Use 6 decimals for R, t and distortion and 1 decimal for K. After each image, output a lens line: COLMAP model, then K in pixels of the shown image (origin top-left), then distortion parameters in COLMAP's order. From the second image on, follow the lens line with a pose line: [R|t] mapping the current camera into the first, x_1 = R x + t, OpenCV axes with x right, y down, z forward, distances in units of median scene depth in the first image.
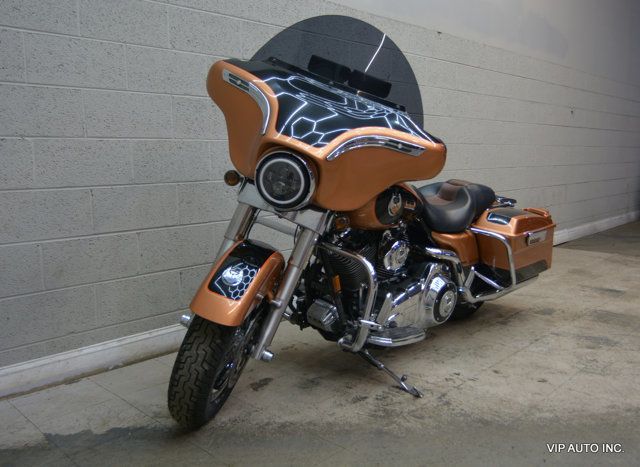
lens RADIAL K [[559.6, 0, 345.8], [0, 559.6, 230.9], [0, 0, 1]] dist [-0.018462, 0.000459]
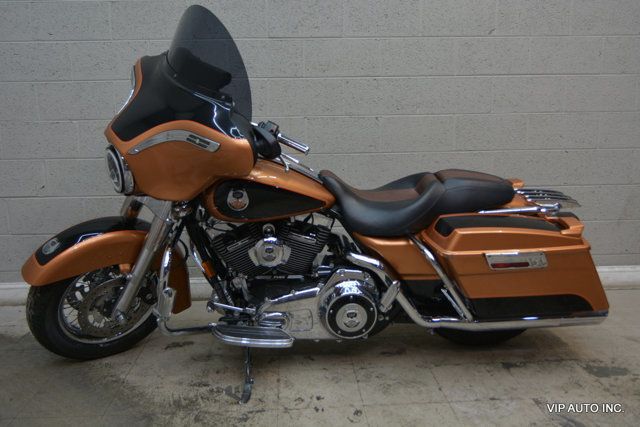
lens RADIAL K [[576.7, 0, 316.2], [0, 576.7, 212.0], [0, 0, 1]] dist [-0.013965, 0.002079]
pose [[0.720911, 0.125677, -0.681537, 0.788398], [-0.083582, 0.992008, 0.094518, -0.119253], [0.687969, -0.011175, 0.725654, 0.354319]]
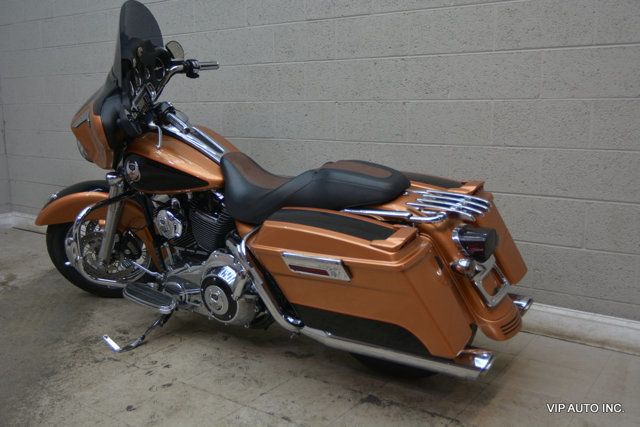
lens RADIAL K [[624.7, 0, 318.1], [0, 624.7, 213.5], [0, 0, 1]] dist [-0.012282, -0.003015]
pose [[0.137066, 0.183219, -0.973470, 1.205930], [-0.121933, 0.978392, 0.166977, -0.193144], [0.983029, 0.095811, 0.156445, 1.080735]]
